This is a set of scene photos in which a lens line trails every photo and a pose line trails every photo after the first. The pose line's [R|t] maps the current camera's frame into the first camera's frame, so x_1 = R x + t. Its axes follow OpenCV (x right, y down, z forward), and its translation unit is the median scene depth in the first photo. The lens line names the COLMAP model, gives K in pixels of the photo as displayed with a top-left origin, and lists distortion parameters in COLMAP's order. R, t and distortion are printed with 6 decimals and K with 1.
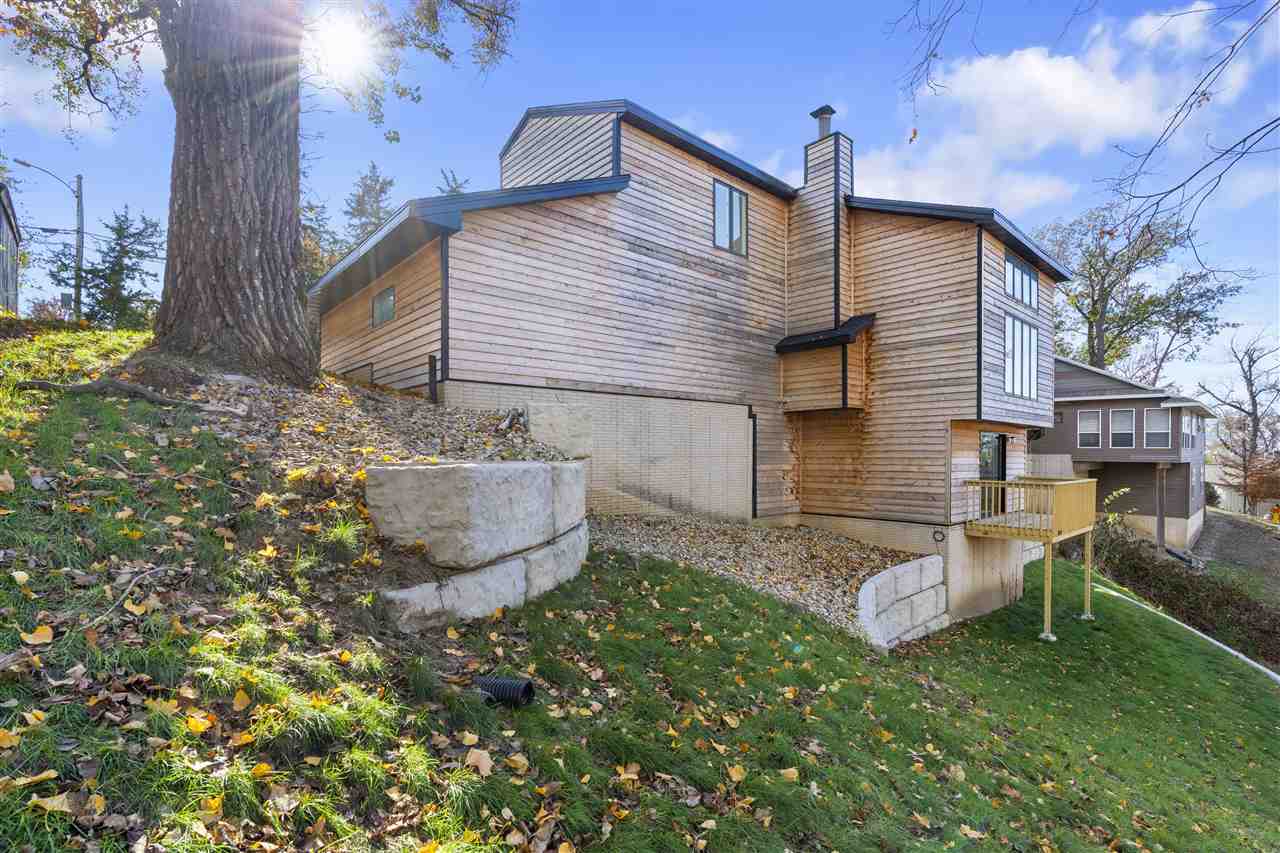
lens RADIAL K [[587.3, 0, 639.0], [0, 587.3, 437.6], [0, 0, 1]] dist [-0.002275, -0.000197]
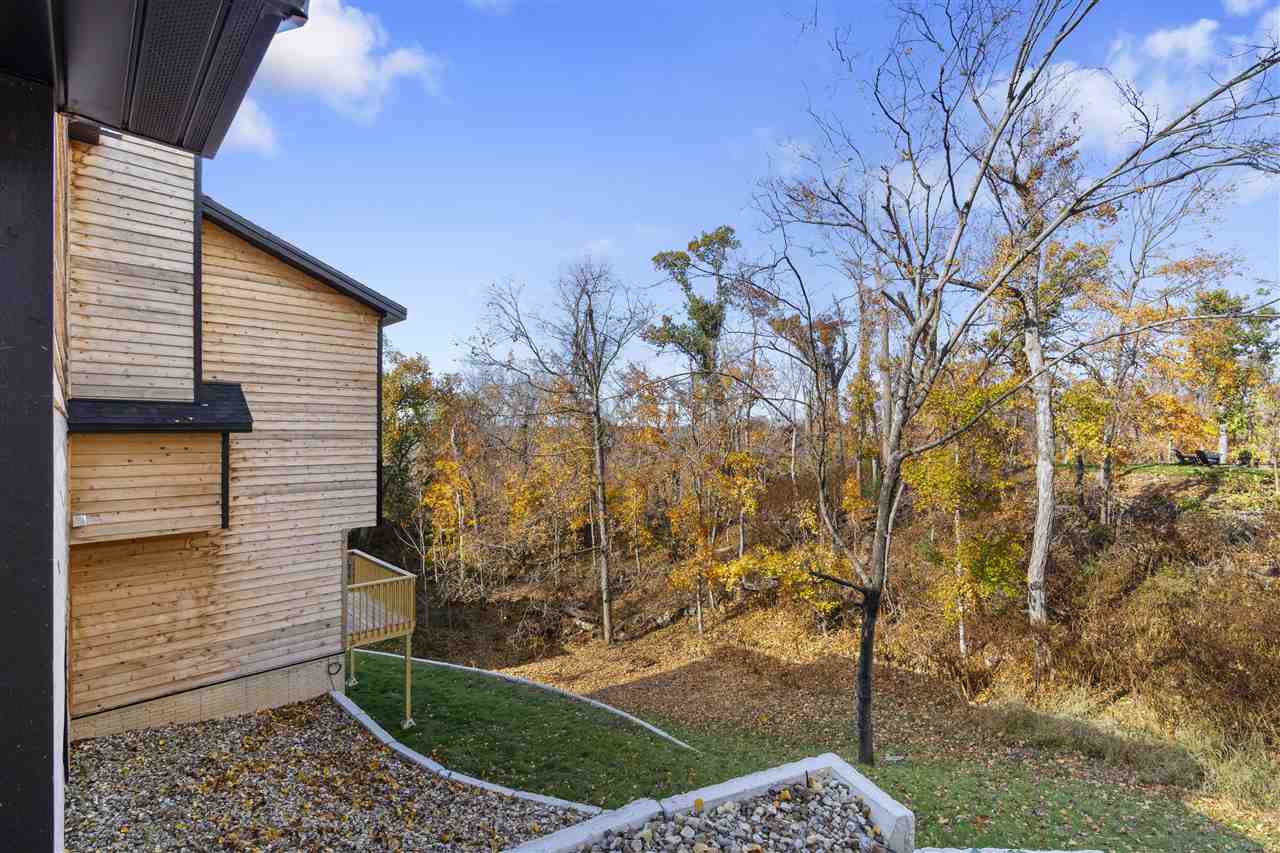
lens RADIAL K [[587.3, 0, 638.9], [0, 587.3, 430.8], [0, 0, 1]] dist [-0.002275, -0.000197]
pose [[-0.032283, 0.004149, 0.999470, -0.327257], [-0.016800, 0.999848, -0.004693, -0.167163], [-0.999338, -0.016943, -0.032209, 0.566629]]
